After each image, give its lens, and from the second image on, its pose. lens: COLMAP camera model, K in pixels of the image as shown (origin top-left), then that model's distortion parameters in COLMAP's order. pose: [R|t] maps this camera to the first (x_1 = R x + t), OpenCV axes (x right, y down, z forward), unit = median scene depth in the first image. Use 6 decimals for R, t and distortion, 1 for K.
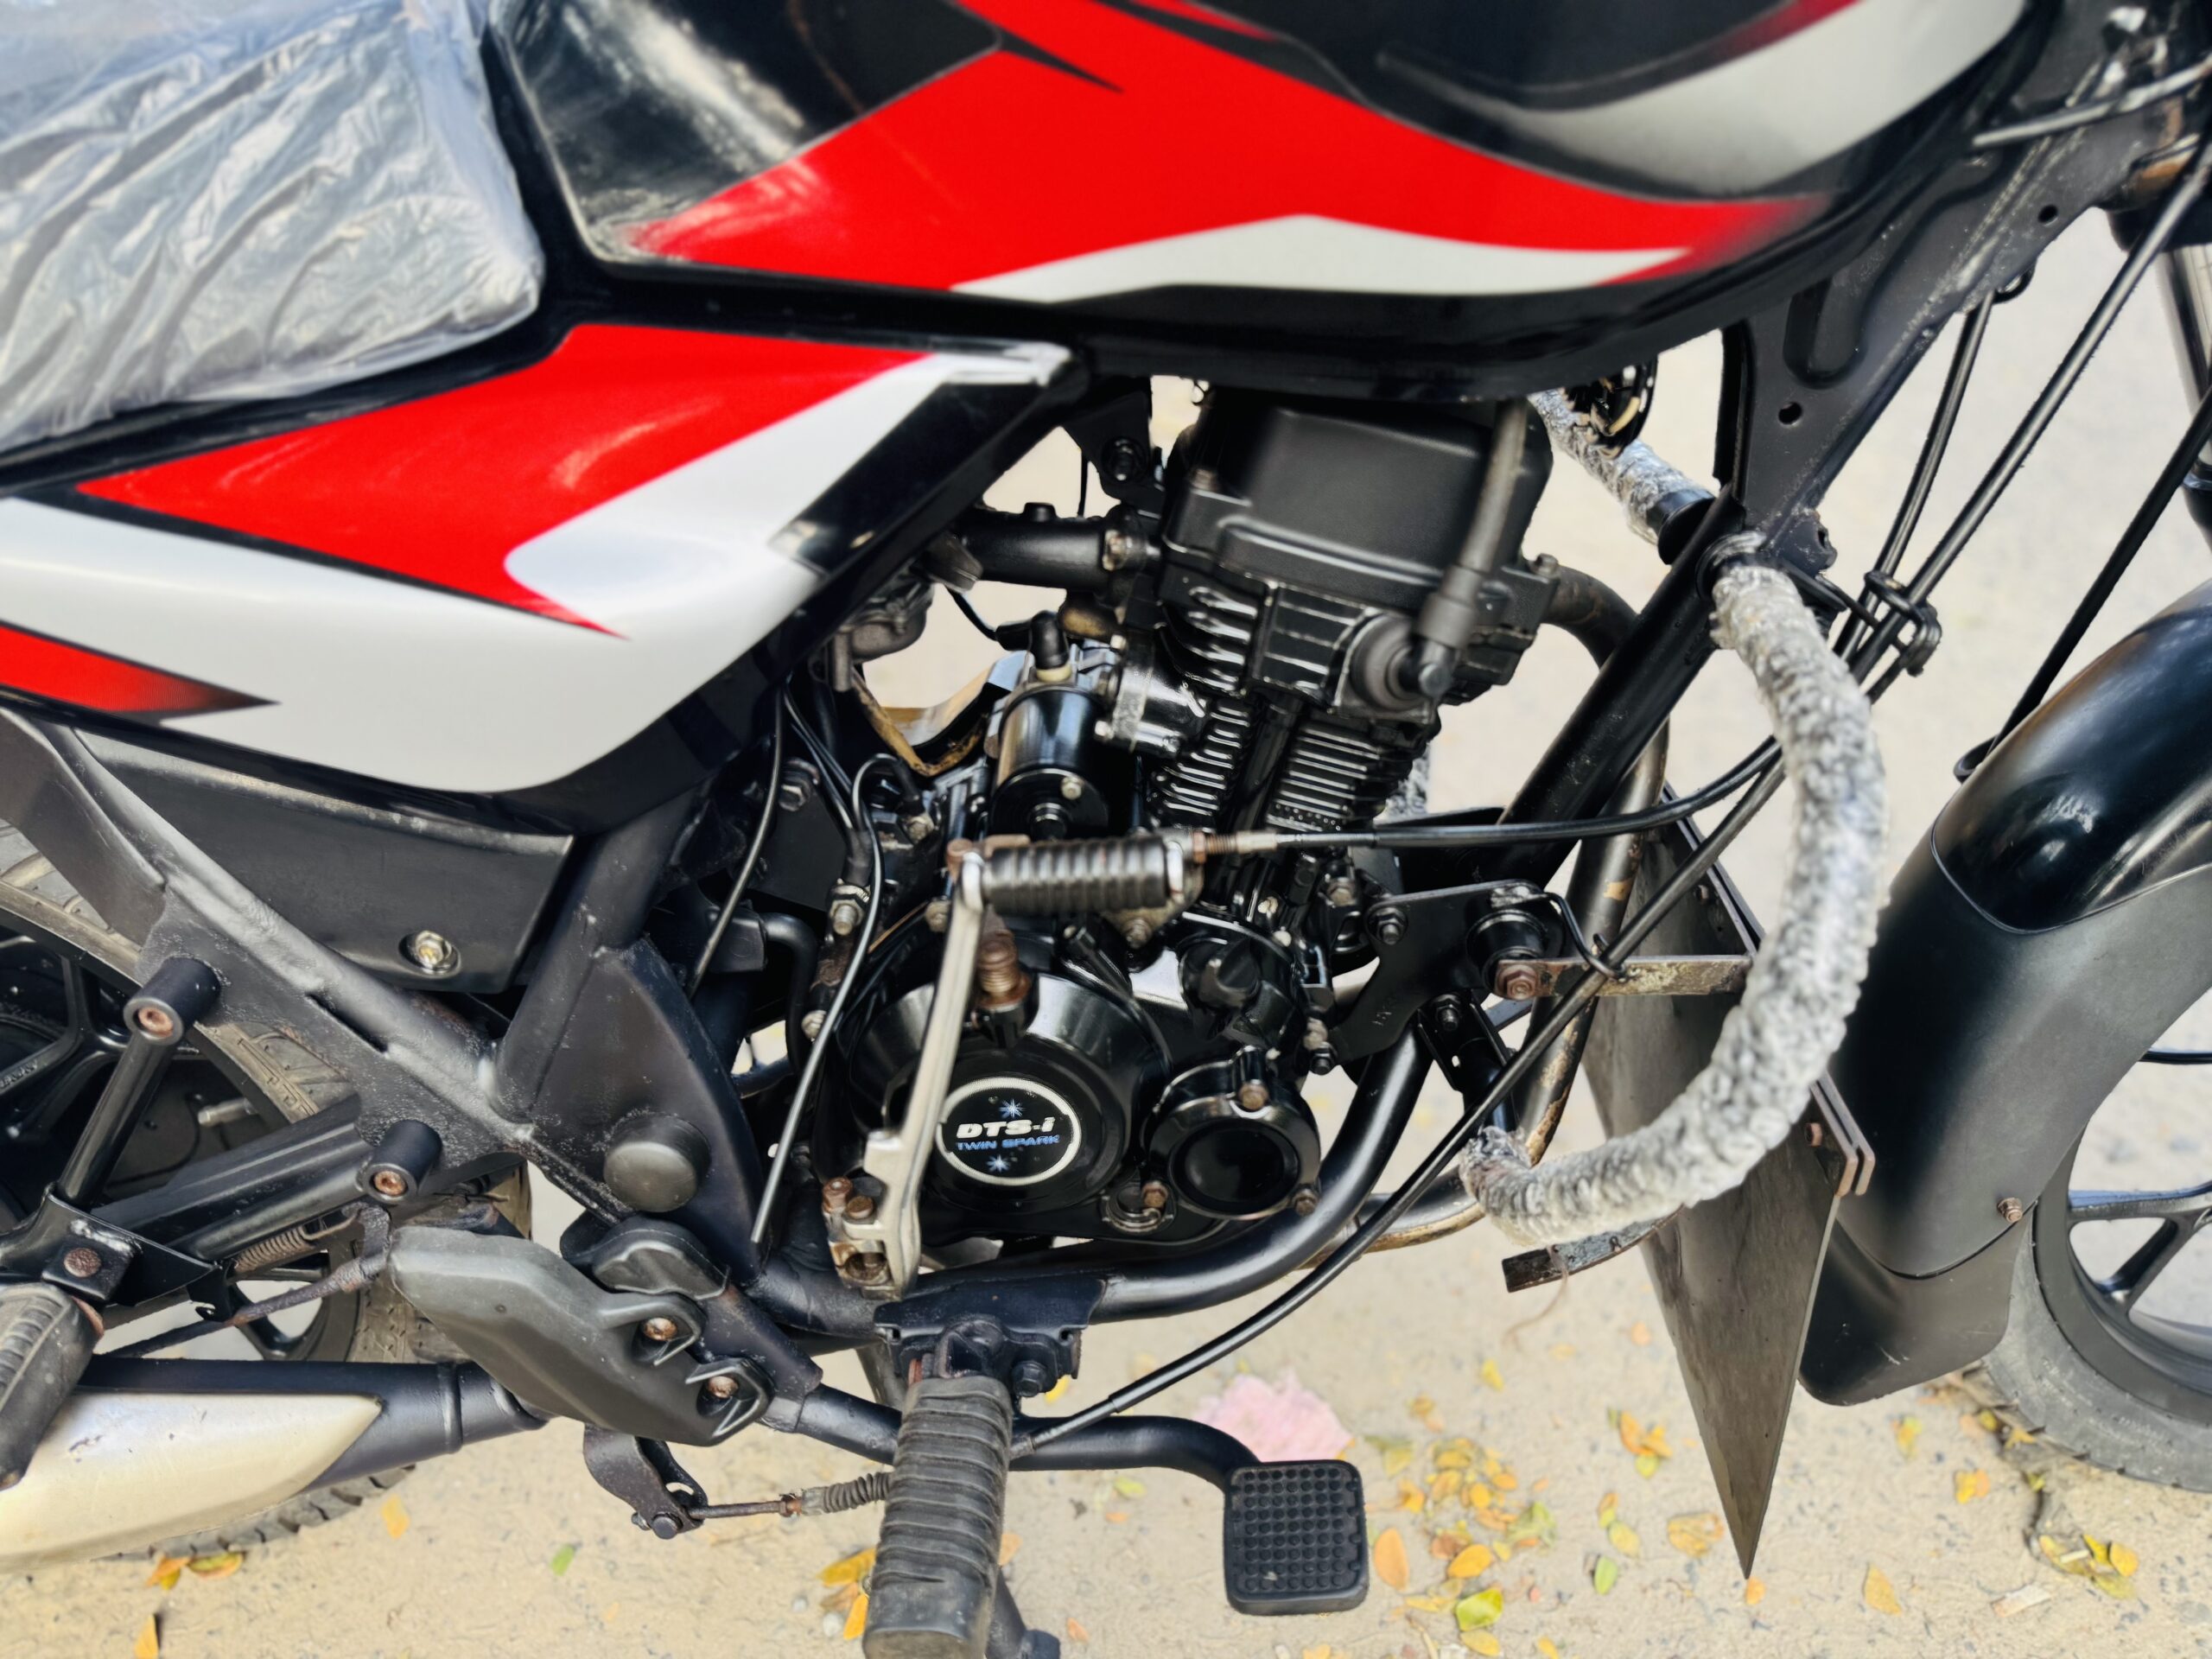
lens RADIAL K [[1519.9, 0, 1091.8], [0, 1519.9, 797.4], [0, 0, 1]] dist [0.072862, -0.089454]
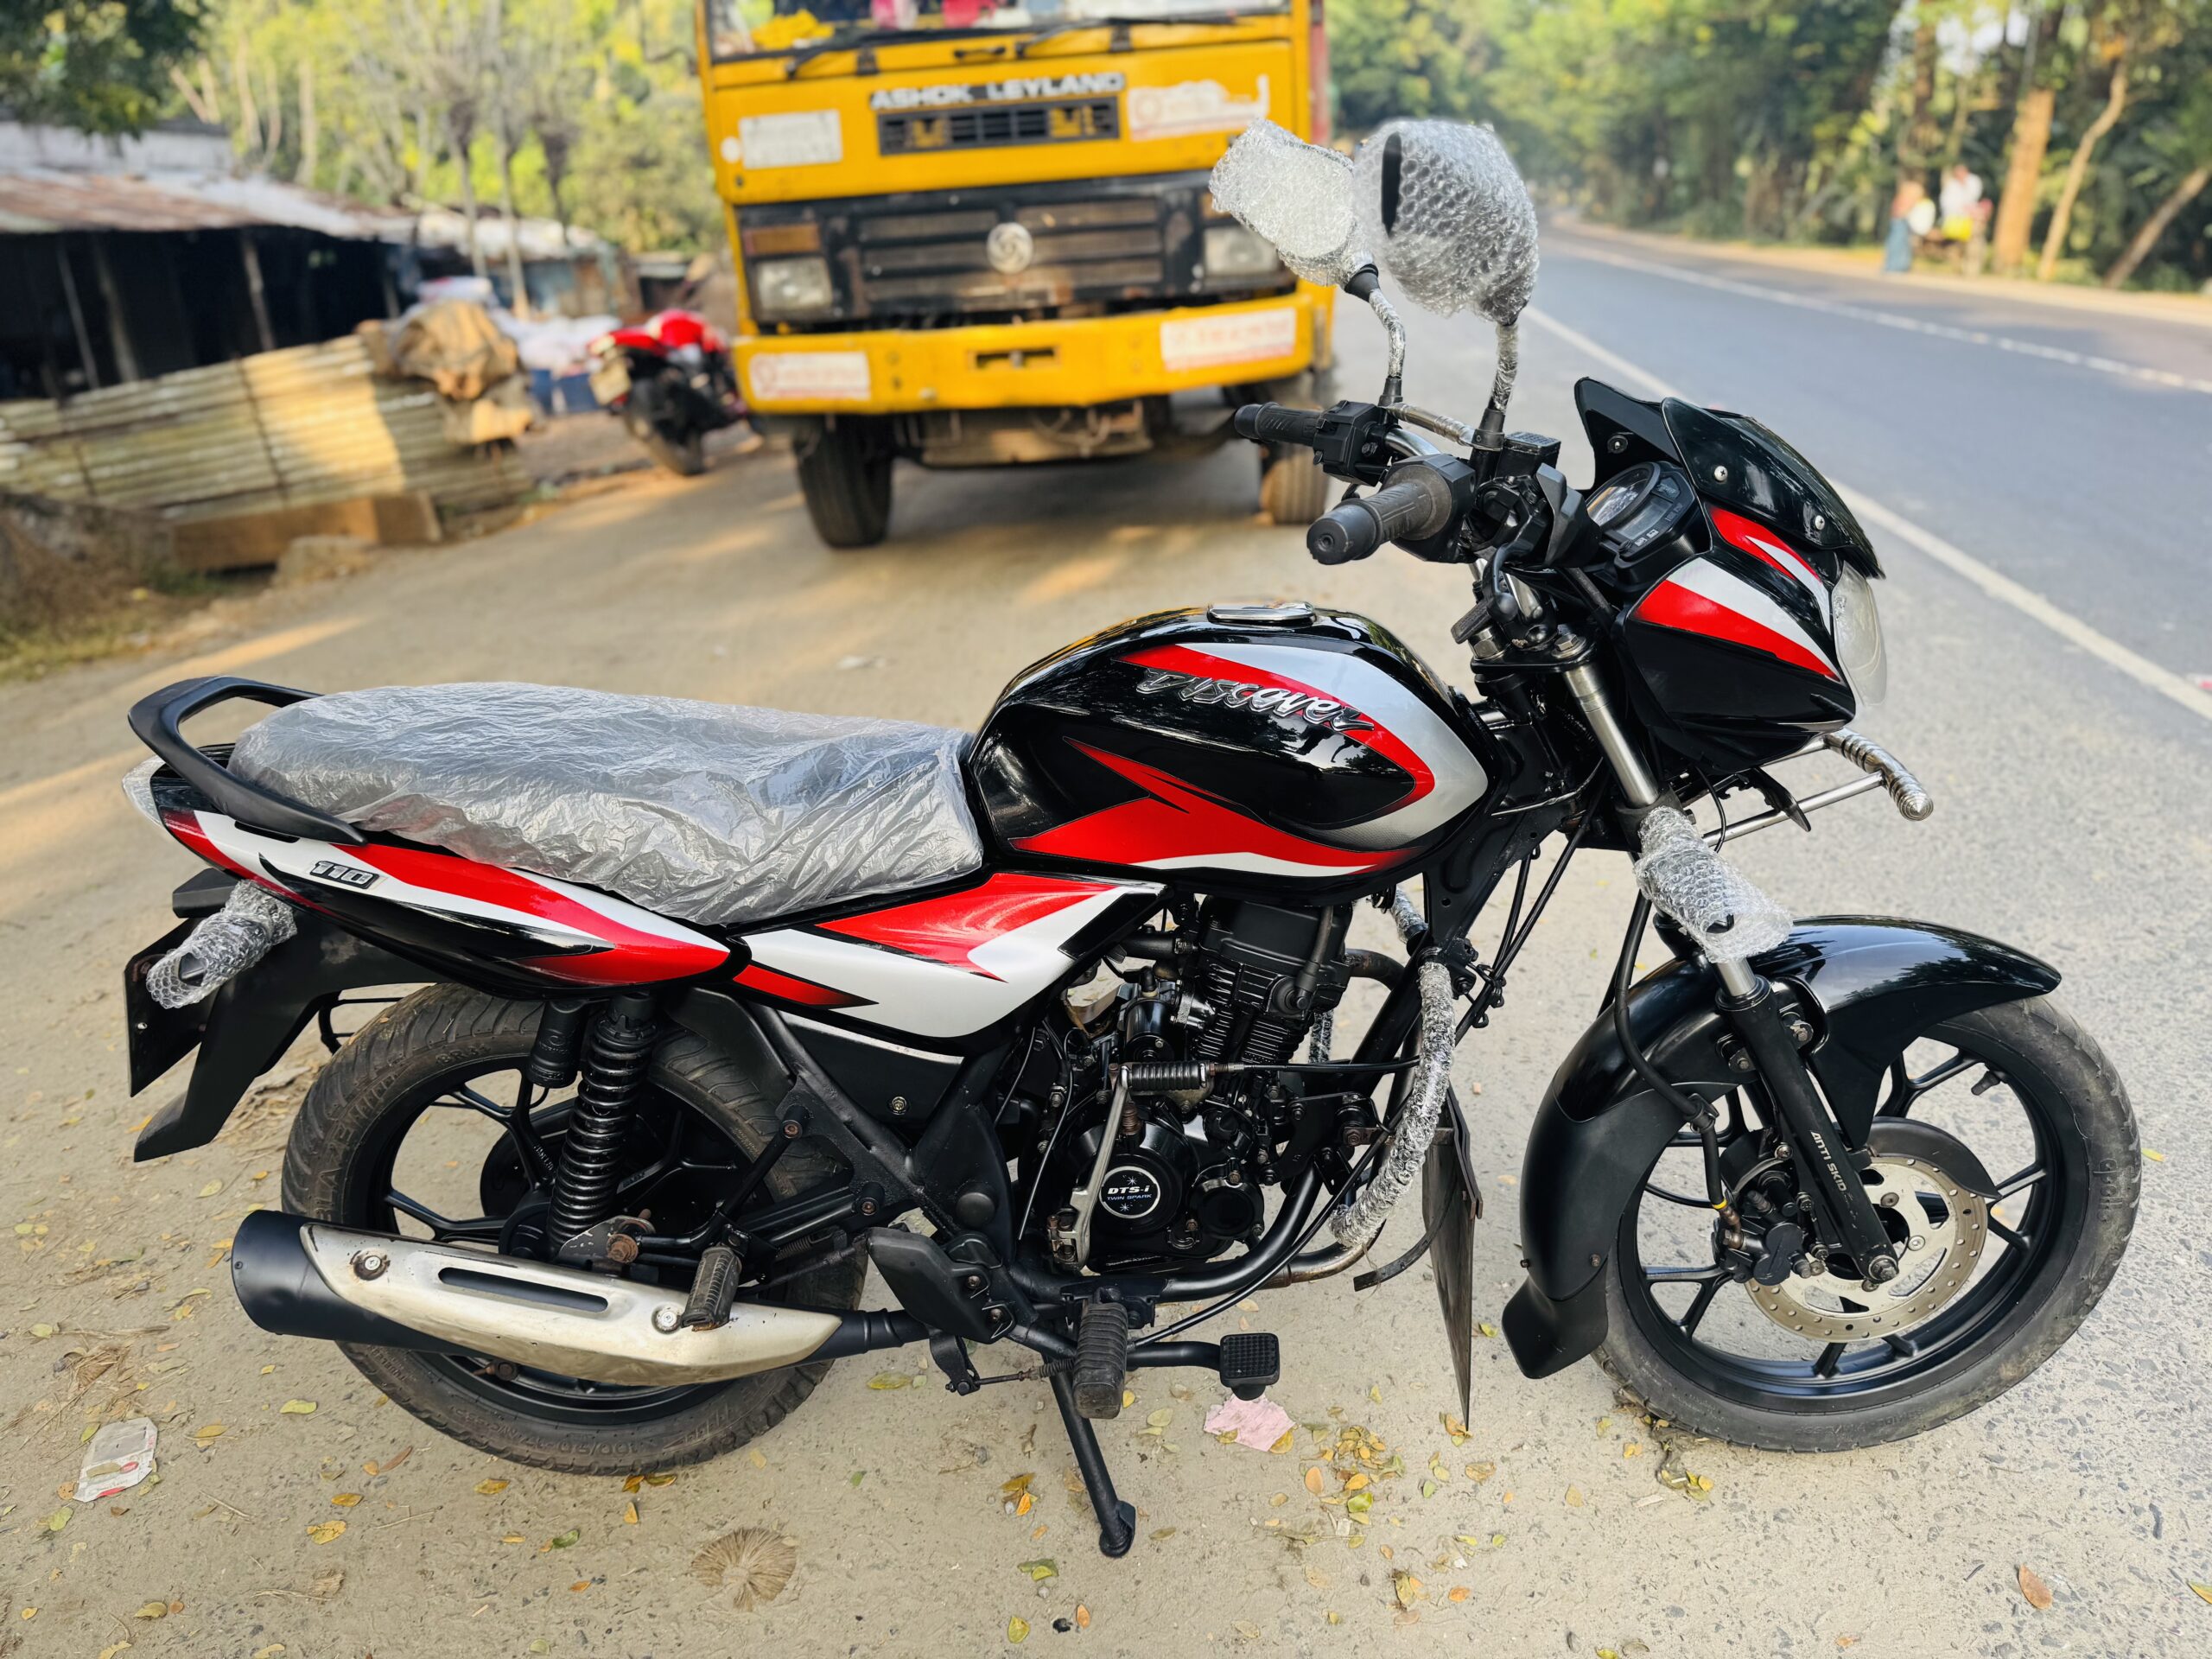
lens RADIAL K [[1519.9, 0, 1091.8], [0, 1519.9, 797.4], [0, 0, 1]] dist [0.072862, -0.089454]
pose [[0.999693, 0.021649, -0.012055, -0.096528], [-0.023509, 0.982411, -0.185246, 0.058457], [0.007833, 0.185472, 0.982618, -1.394632]]
